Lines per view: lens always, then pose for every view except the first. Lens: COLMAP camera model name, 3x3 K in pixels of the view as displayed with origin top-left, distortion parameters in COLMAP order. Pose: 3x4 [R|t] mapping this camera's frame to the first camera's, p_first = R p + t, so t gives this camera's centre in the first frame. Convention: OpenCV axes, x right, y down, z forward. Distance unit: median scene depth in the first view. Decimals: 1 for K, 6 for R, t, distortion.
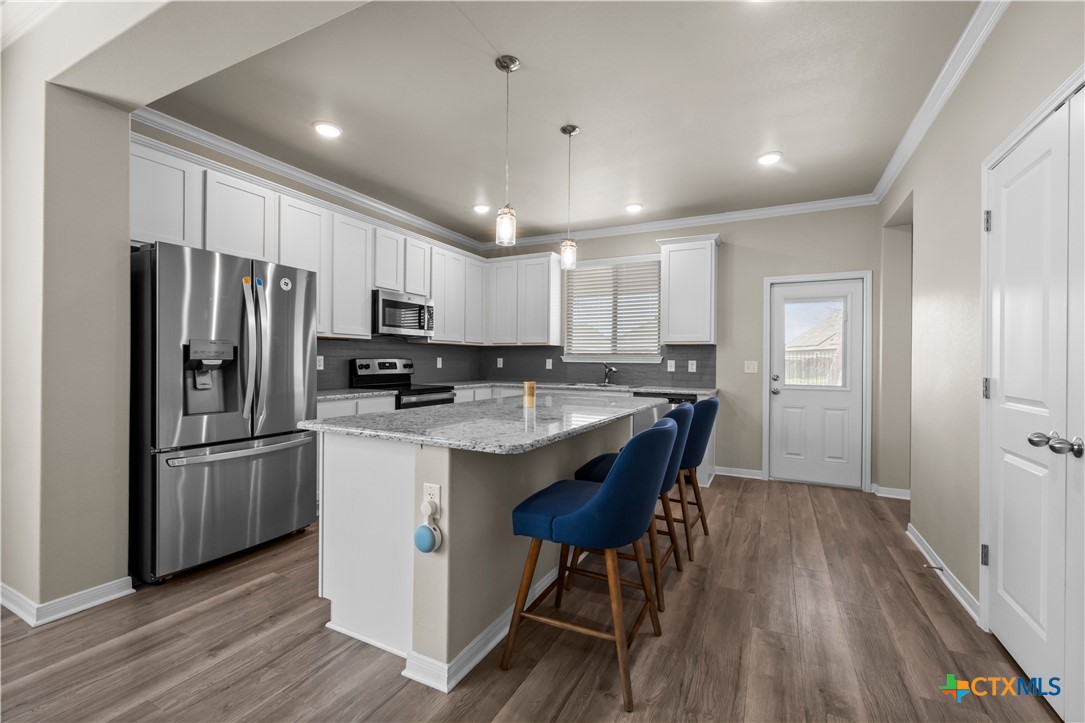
lens RADIAL K [[461.0, 0, 540.1], [0, 461.0, 361.4], [0, 0, 1]] dist [0.002217, -0.000045]
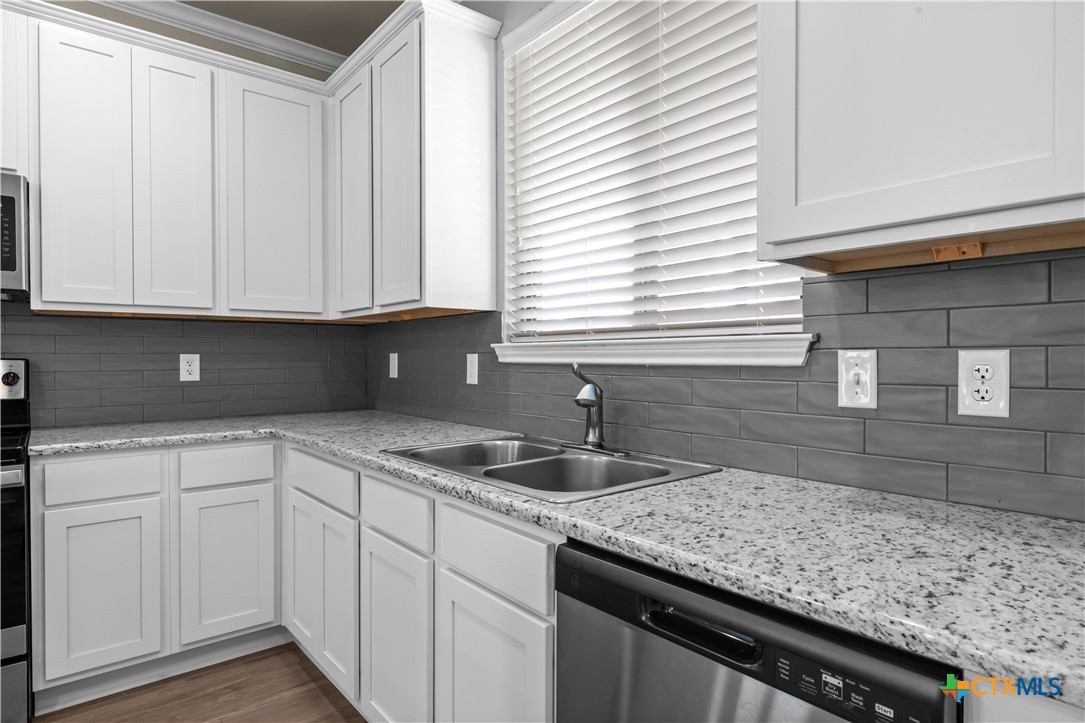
lens RADIAL K [[611.2, 0, 540.4], [0, 611.2, 361.8], [0, 0, 1]] dist [-0.000903, 0.000242]
pose [[0.914827, -0.009285, -0.403739, 0.268469], [0.010903, 0.999939, 0.001707, 0.000661], [0.403699, -0.005963, 0.914872, 0.719680]]
